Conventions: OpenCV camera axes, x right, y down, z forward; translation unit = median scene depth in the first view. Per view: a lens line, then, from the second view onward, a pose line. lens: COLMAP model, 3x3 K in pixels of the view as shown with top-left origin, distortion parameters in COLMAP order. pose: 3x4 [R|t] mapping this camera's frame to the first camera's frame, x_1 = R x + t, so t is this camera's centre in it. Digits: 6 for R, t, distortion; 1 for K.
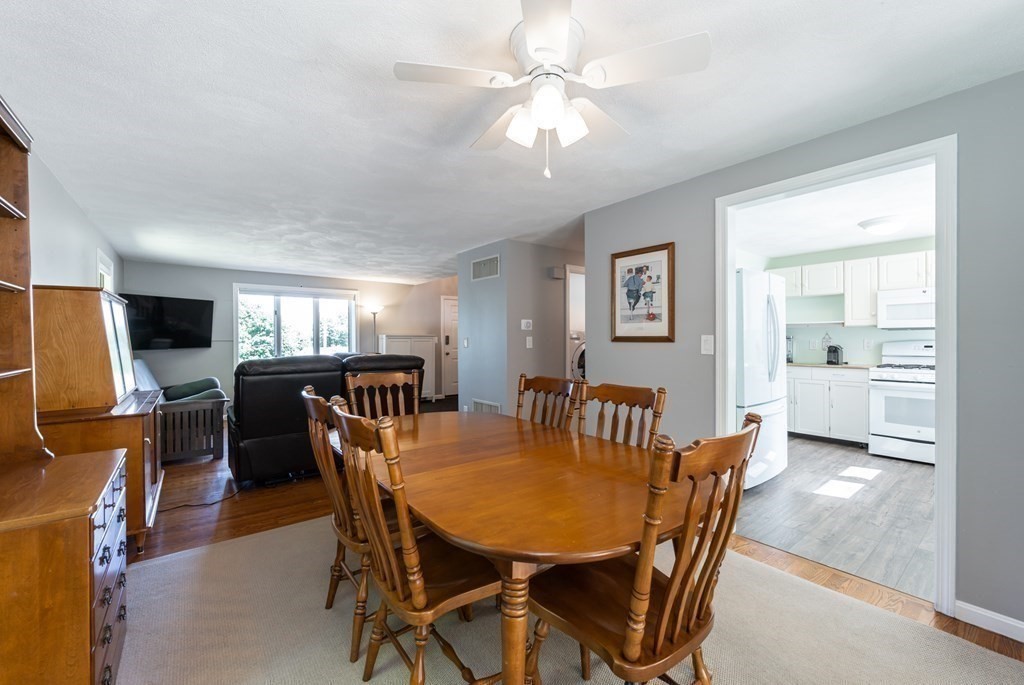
lens RADIAL K [[424.5, 0, 512.0], [0, 424.5, 342.5], [0, 0, 1]] dist [0.000281, 0.000043]
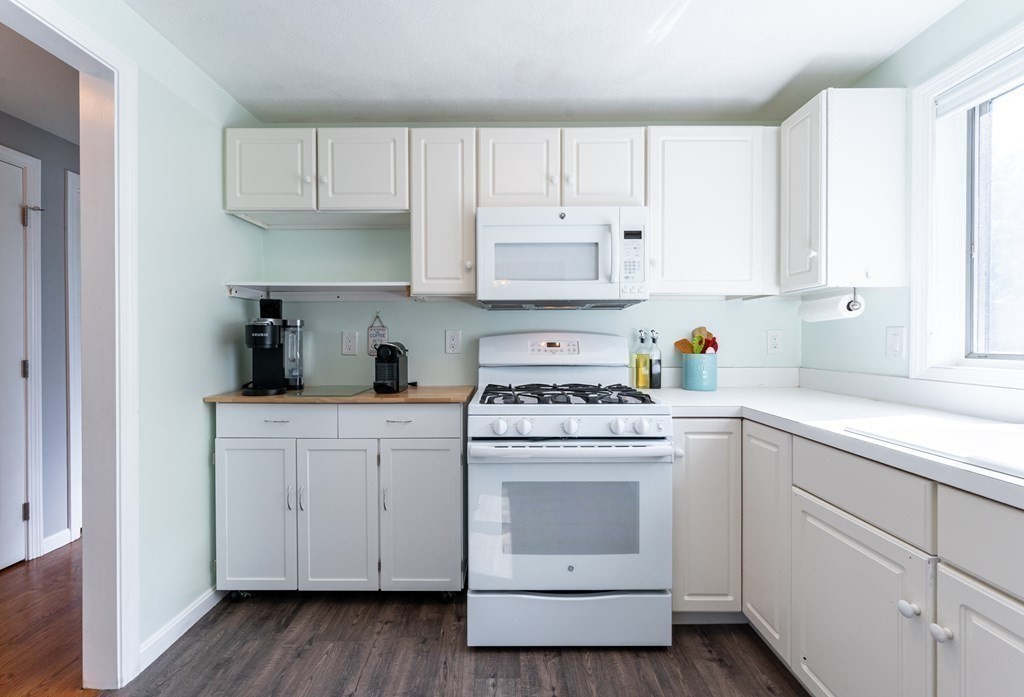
lens RADIAL K [[417.7, 0, 512.0], [0, 417.7, 348.5], [0, 0, 1]] dist [0.001175, 0.000202]
pose [[0.615218, -0.013136, 0.788248, 0.536186], [0.005070, 0.999906, 0.012707, 0.006735], [-0.788341, -0.003821, 0.615227, 0.689352]]
